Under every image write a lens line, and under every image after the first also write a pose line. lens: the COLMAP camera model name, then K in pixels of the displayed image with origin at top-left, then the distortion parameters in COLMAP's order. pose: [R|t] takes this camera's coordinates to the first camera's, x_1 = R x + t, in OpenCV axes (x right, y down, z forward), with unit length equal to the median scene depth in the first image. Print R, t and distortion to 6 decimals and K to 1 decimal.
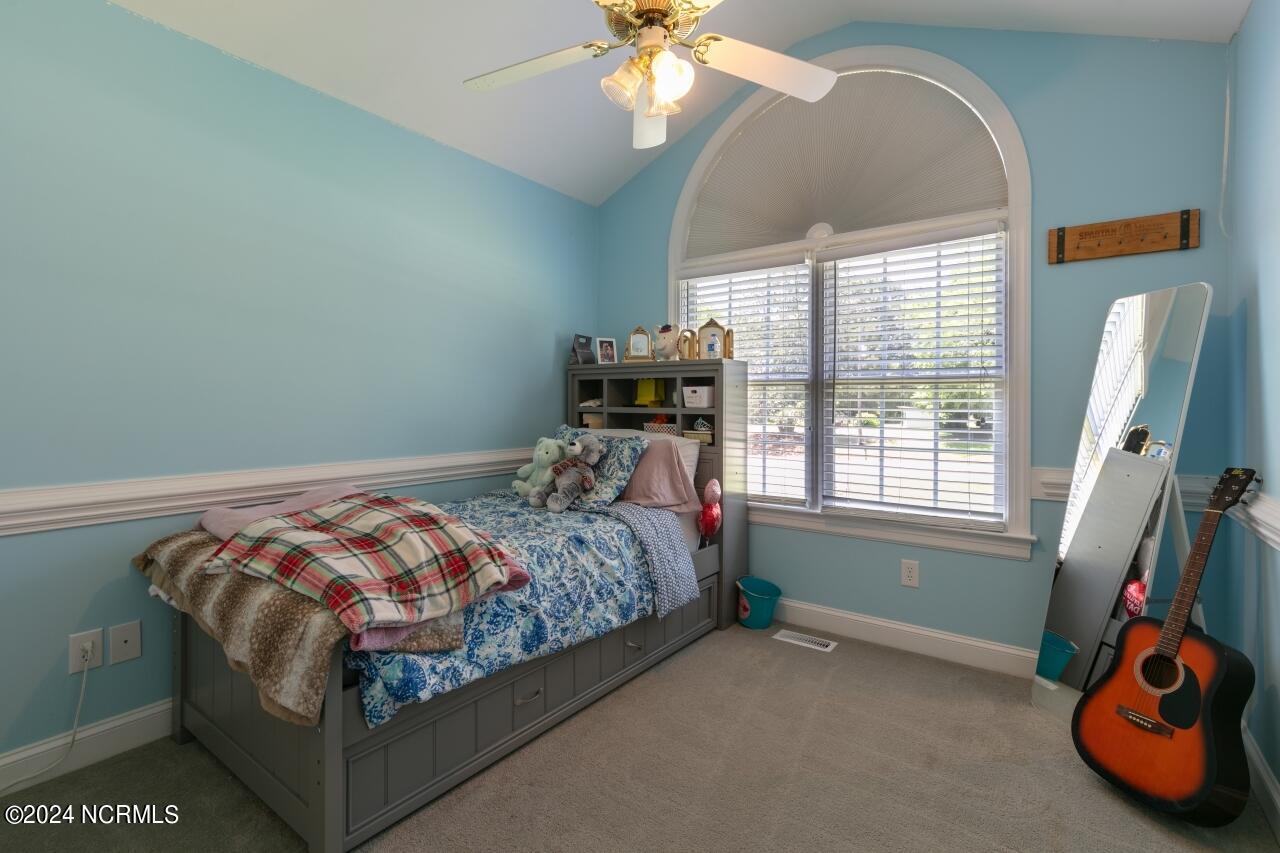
lens RADIAL K [[586.2, 0, 630.0], [0, 586.2, 404.2], [0, 0, 1]] dist [0.008415, -0.001848]
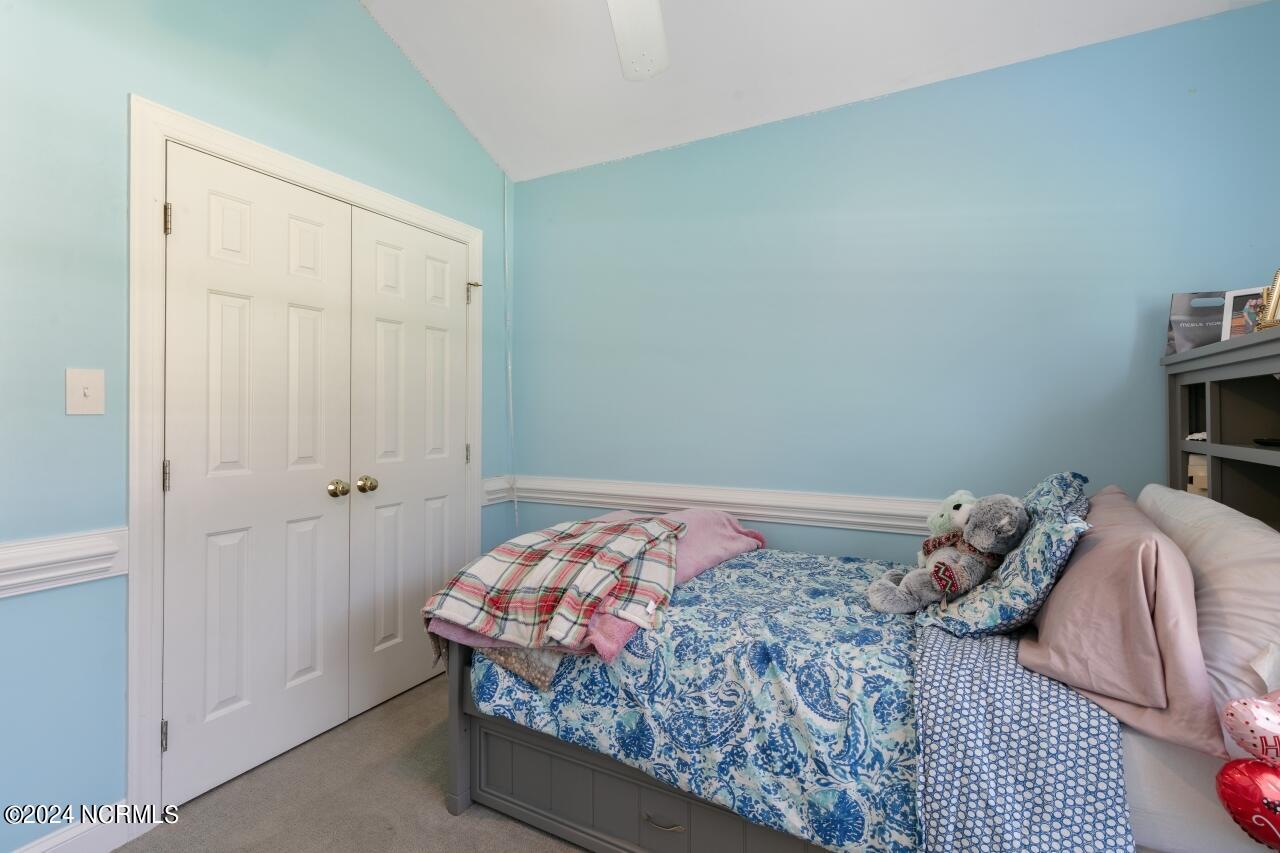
lens RADIAL K [[586.2, 0, 649.3], [0, 586.2, 422.3], [0, 0, 1]] dist [0.008415, -0.001848]
pose [[0.150731, -0.004176, -0.988566, 0.495405], [-0.003406, 0.999983, -0.004744, -0.012743], [0.988569, 0.004082, 0.150714, 0.742932]]
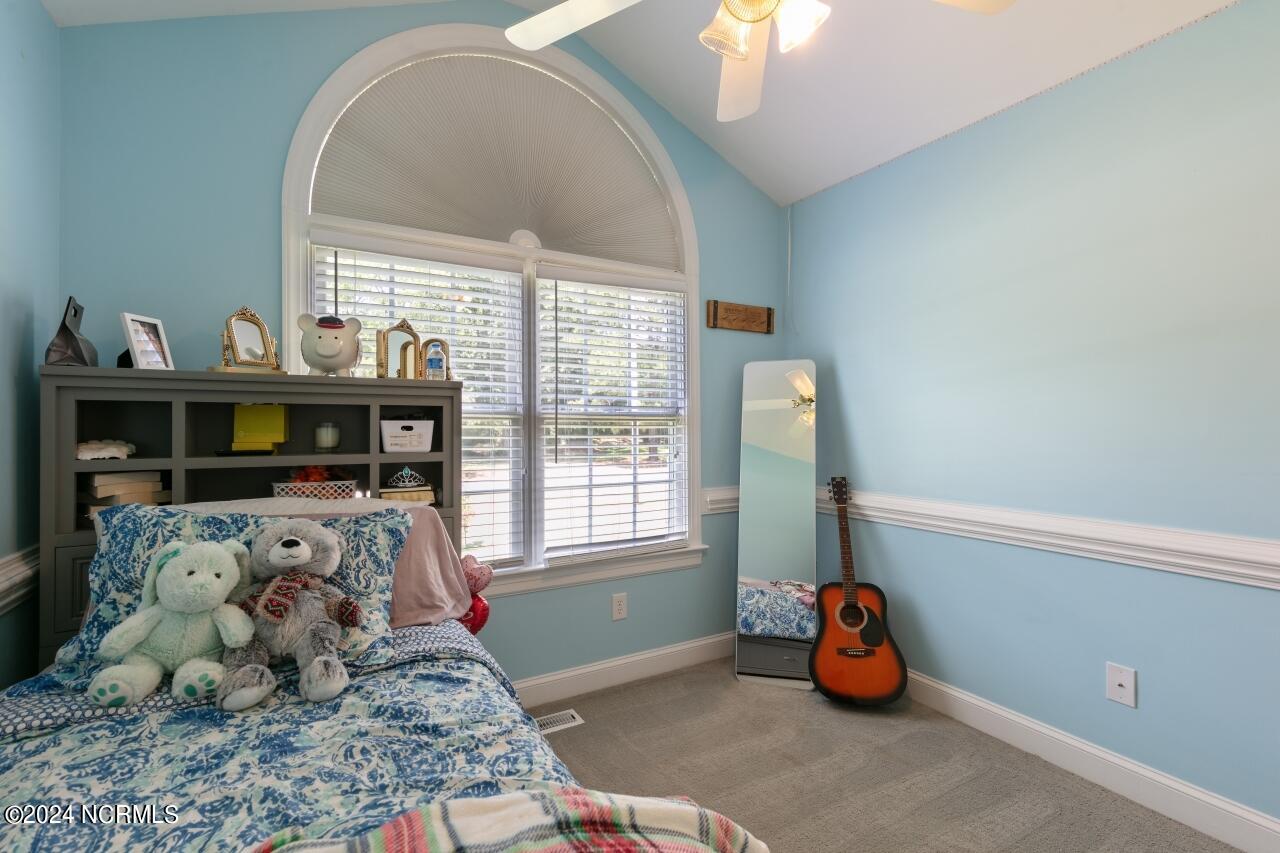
lens RADIAL K [[586.2, 0, 632.1], [0, 586.2, 425.6], [0, 0, 1]] dist [0.008415, -0.001848]
pose [[0.387278, -0.004963, 0.921950, -0.514361], [0.006290, 0.999976, 0.002740, -0.032087], [-0.921942, 0.004738, 0.387300, 0.673276]]
